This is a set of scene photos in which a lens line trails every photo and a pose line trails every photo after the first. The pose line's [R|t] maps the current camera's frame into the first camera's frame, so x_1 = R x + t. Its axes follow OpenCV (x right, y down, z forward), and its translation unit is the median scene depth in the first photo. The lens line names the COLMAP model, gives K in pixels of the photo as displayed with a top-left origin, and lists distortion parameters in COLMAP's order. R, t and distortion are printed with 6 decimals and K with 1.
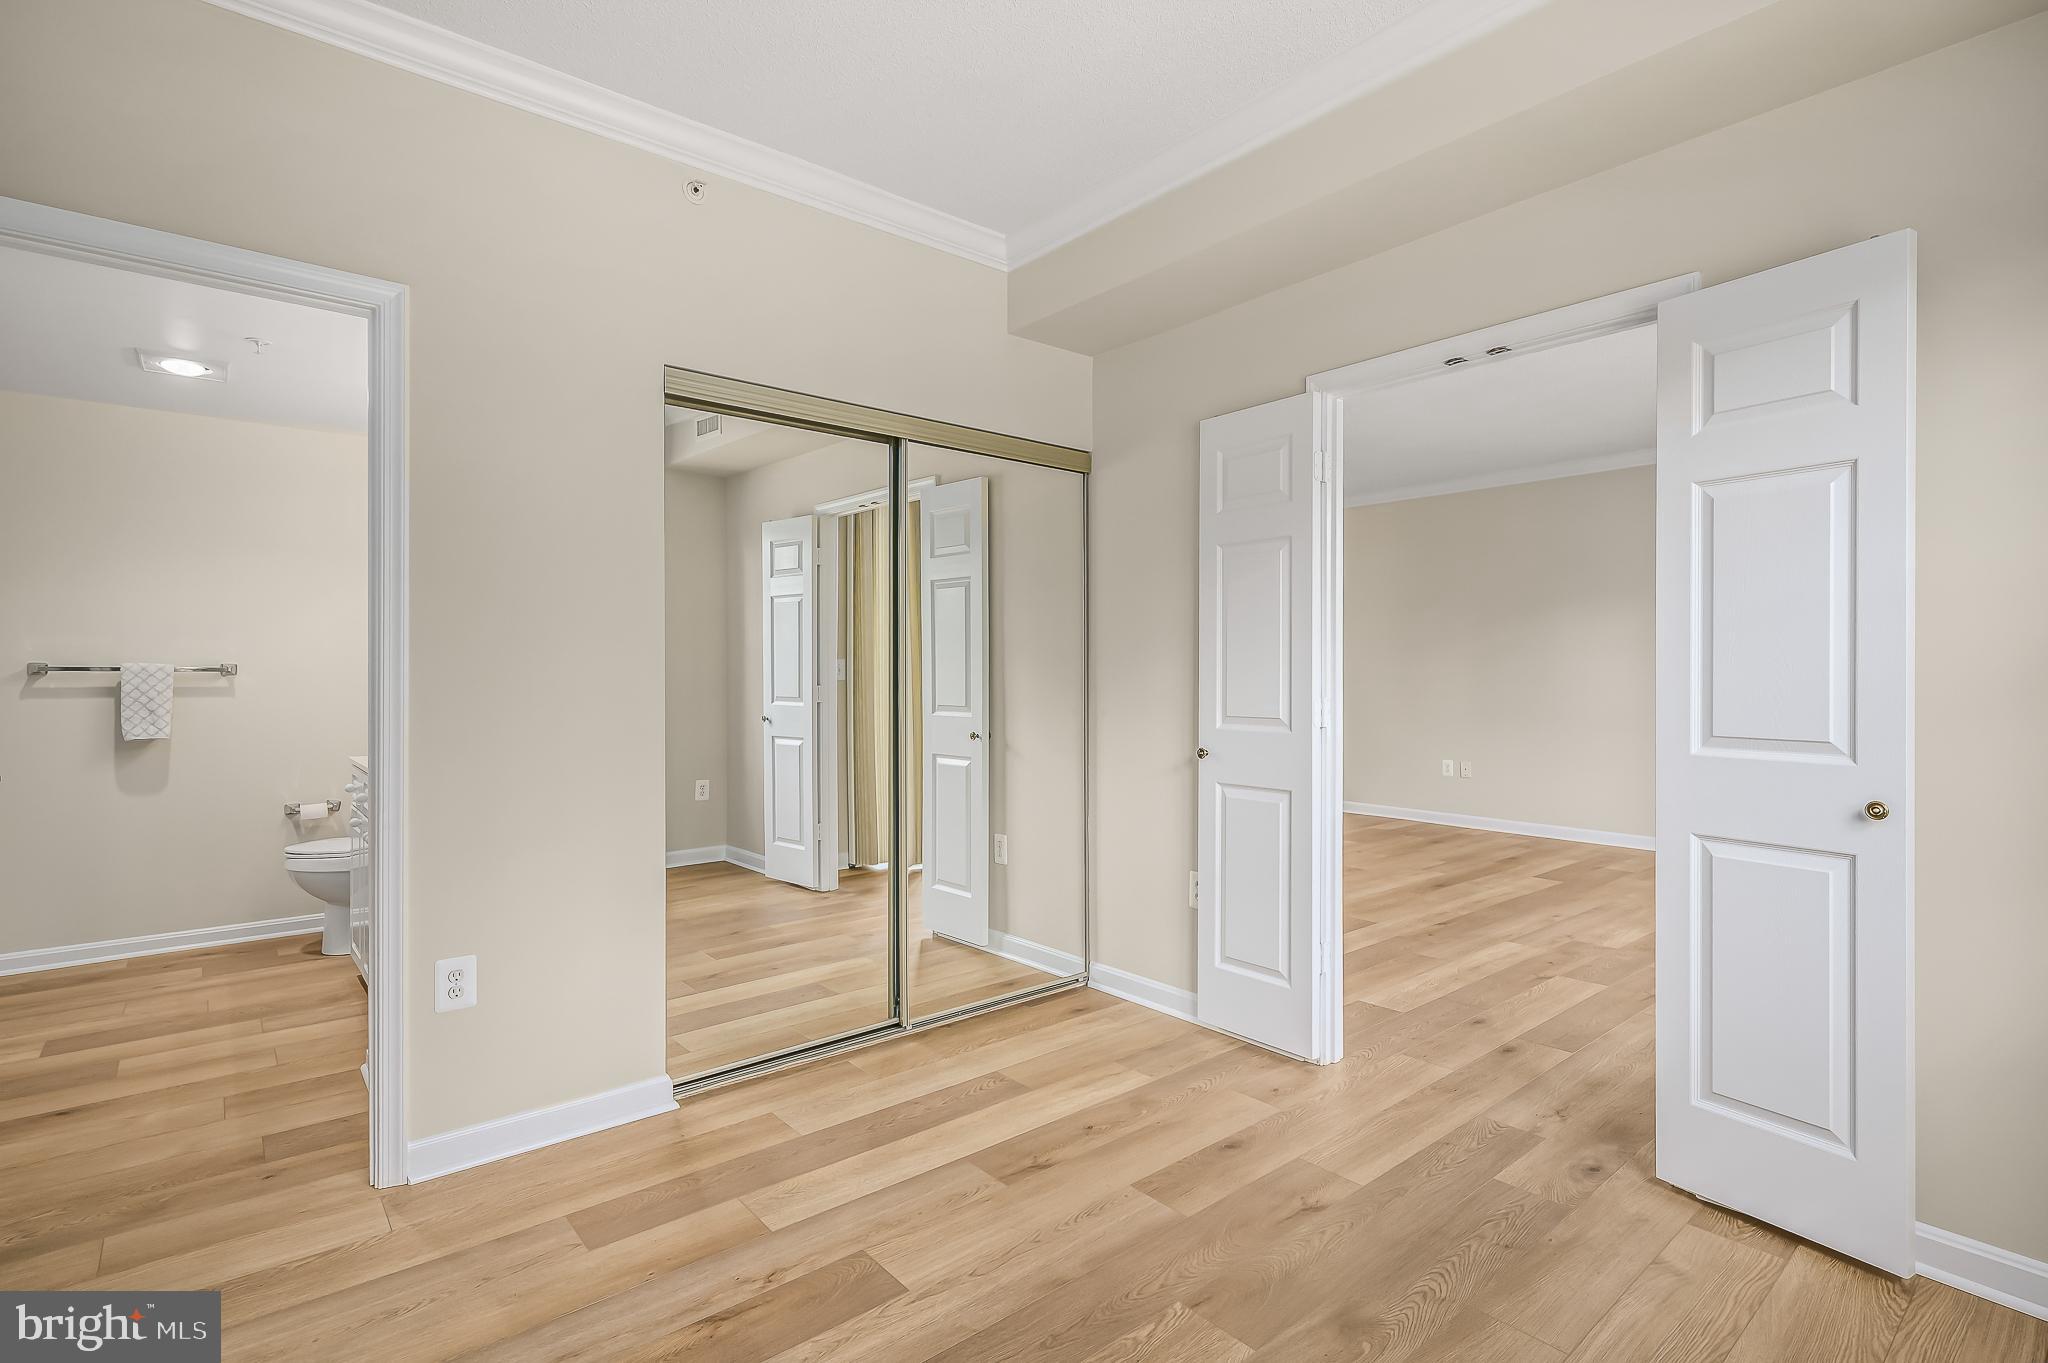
lens RADIAL K [[995.1, 0, 1035.0], [0, 995.1, 669.8], [0, 0, 1]] dist [0.006774, -0.003465]
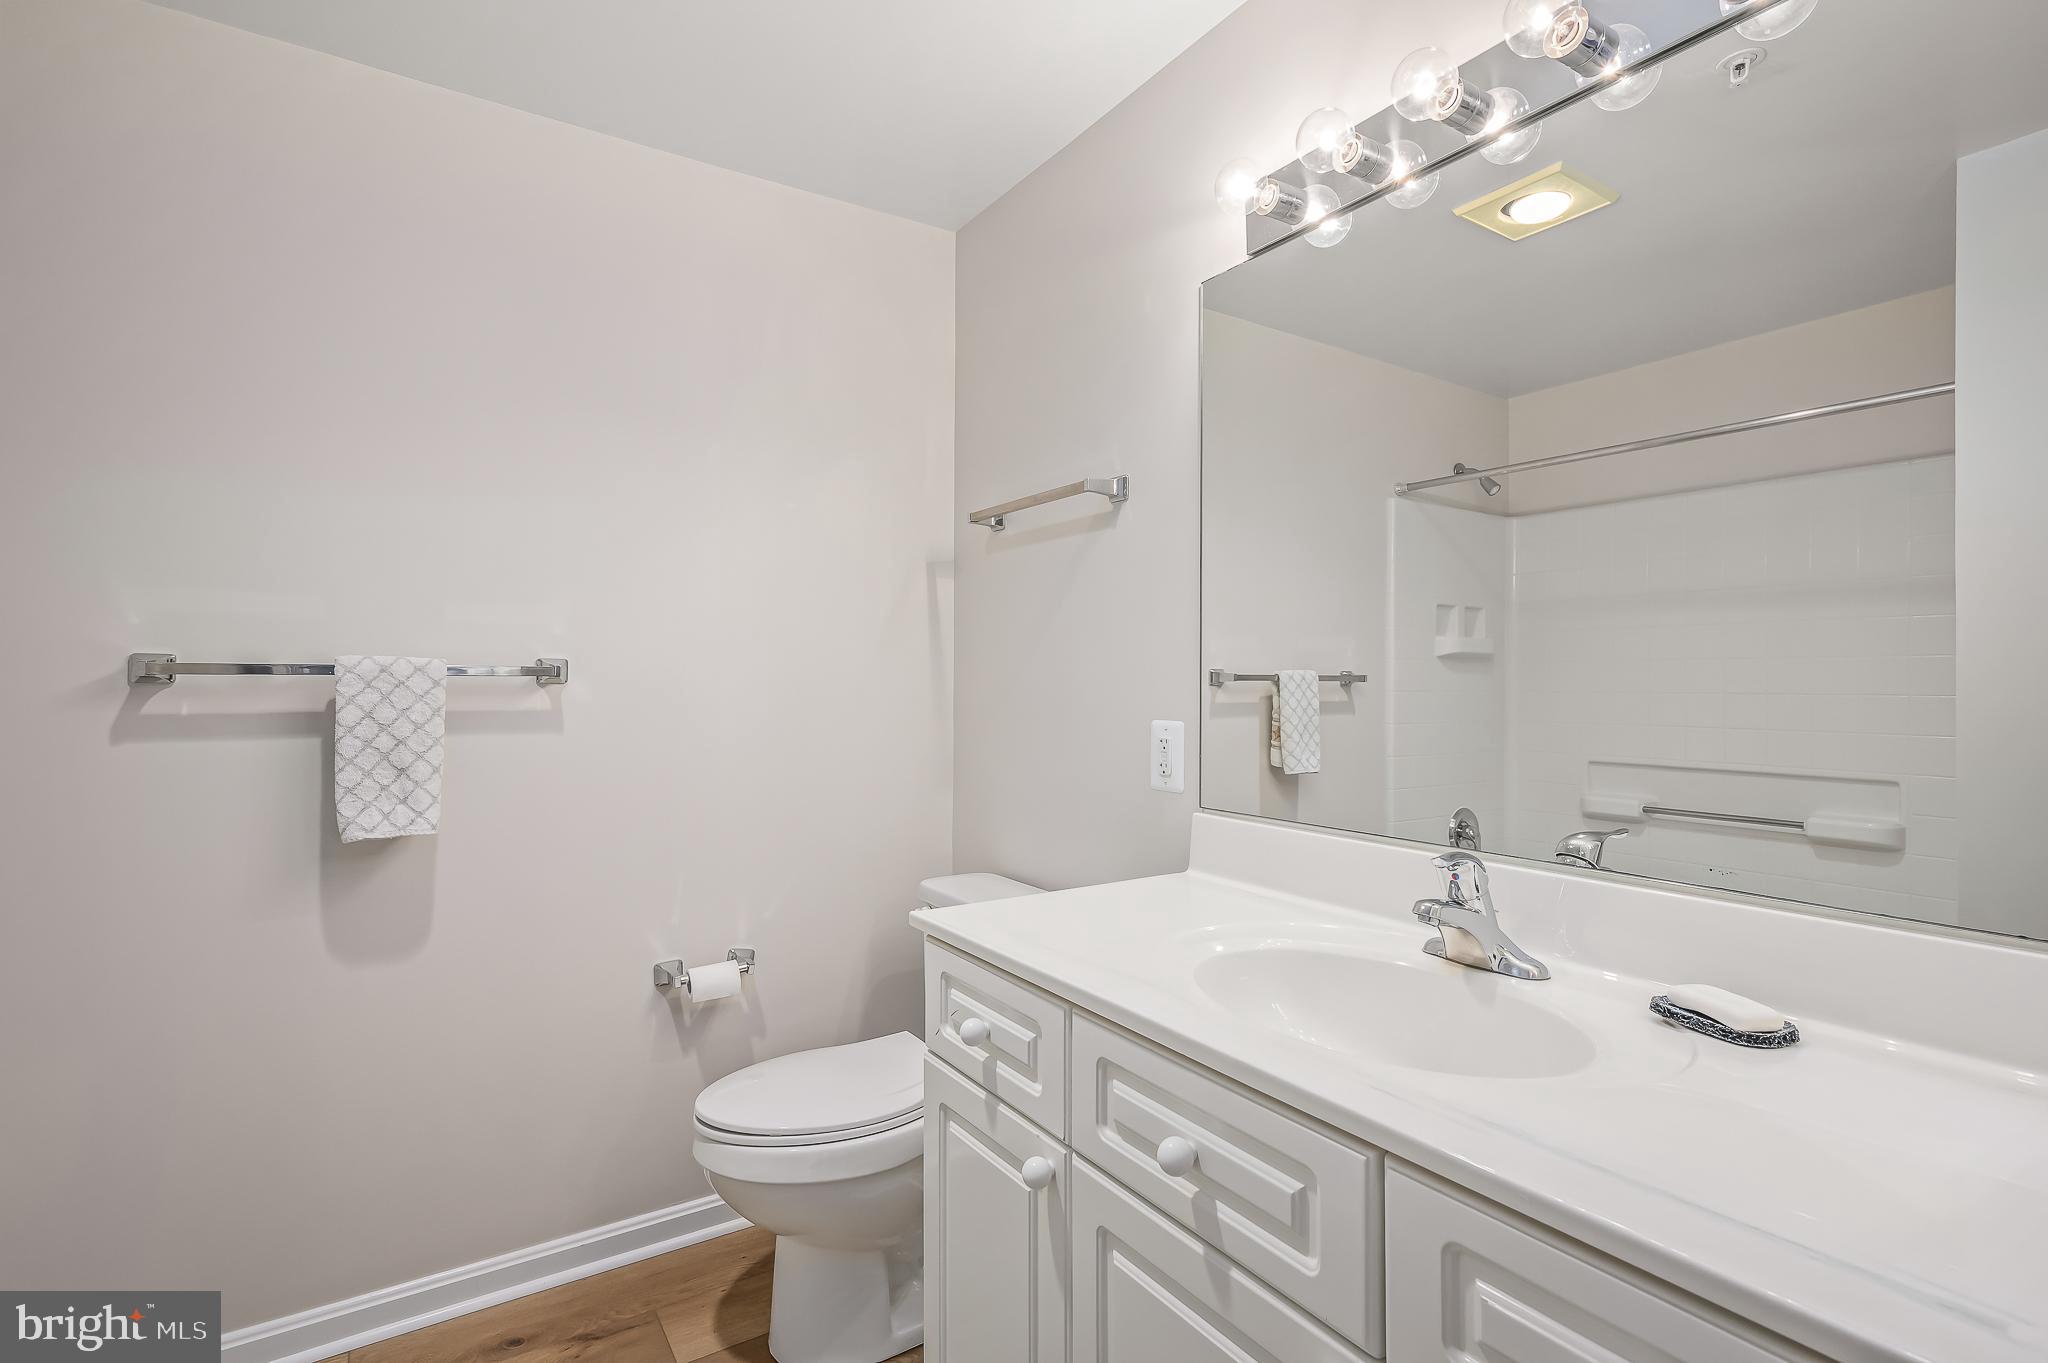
lens RADIAL K [[995.1, 0, 1032.0], [0, 995.1, 669.6], [0, 0, 1]] dist [0.006774, -0.003465]
pose [[0.989928, -0.002171, -0.141555, -0.565430], [0.001239, 0.999977, -0.006672, 0.002470], [0.141567, 0.006430, 0.989908, 0.625197]]
